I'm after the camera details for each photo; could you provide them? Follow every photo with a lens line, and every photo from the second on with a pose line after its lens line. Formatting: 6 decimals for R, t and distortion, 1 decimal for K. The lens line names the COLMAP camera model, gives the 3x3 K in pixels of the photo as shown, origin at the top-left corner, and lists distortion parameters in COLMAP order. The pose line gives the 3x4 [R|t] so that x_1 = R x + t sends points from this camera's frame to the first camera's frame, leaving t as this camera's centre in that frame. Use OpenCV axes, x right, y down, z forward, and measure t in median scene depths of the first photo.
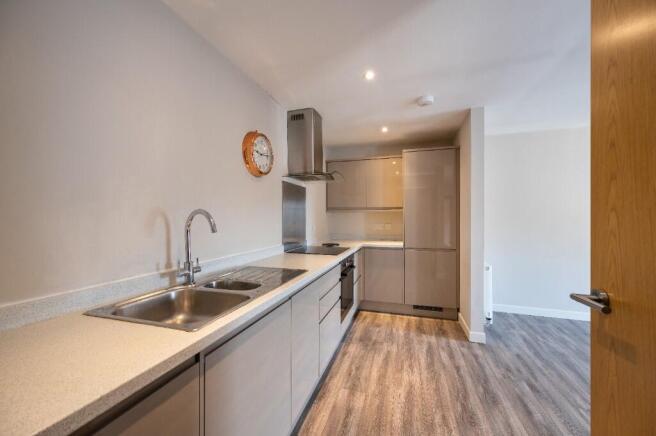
lens RADIAL K [[259.0, 0, 329.1], [0, 259.0, 219.7], [0, 0, 1]] dist [-0.001459, -0.000642]
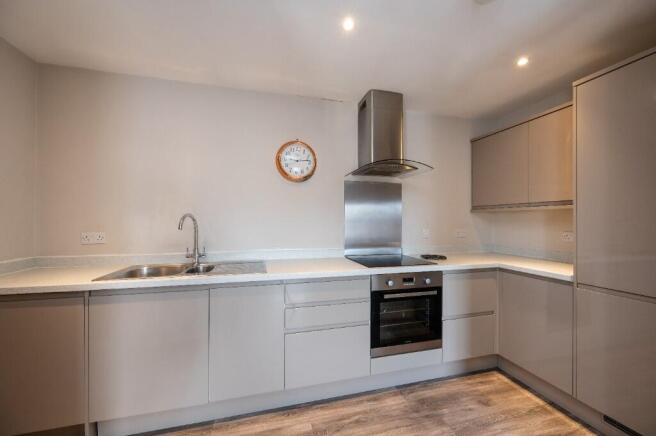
lens RADIAL K [[259.0, 0, 325.1], [0, 259.0, 220.8], [0, 0, 1]] dist [-0.001459, -0.000642]
pose [[0.525755, 0.002126, -0.850633, 0.558426], [-0.008974, 0.999955, -0.003047, -0.001065], [0.850589, 0.009236, 0.525750, 0.421471]]
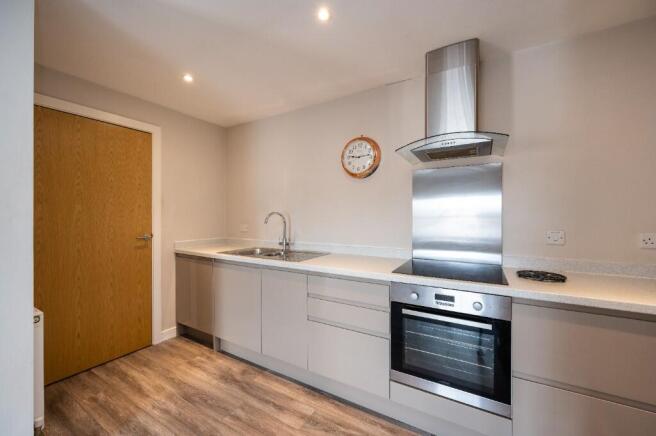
lens RADIAL K [[259.0, 0, 326.9], [0, 259.0, 214.6], [0, 0, 1]] dist [-0.001459, -0.000642]
pose [[-0.239829, -0.002263, -0.970813, 0.636870], [-0.005495, 0.999984, -0.000973, -0.009189], [0.970800, 0.005101, -0.239837, 0.887433]]
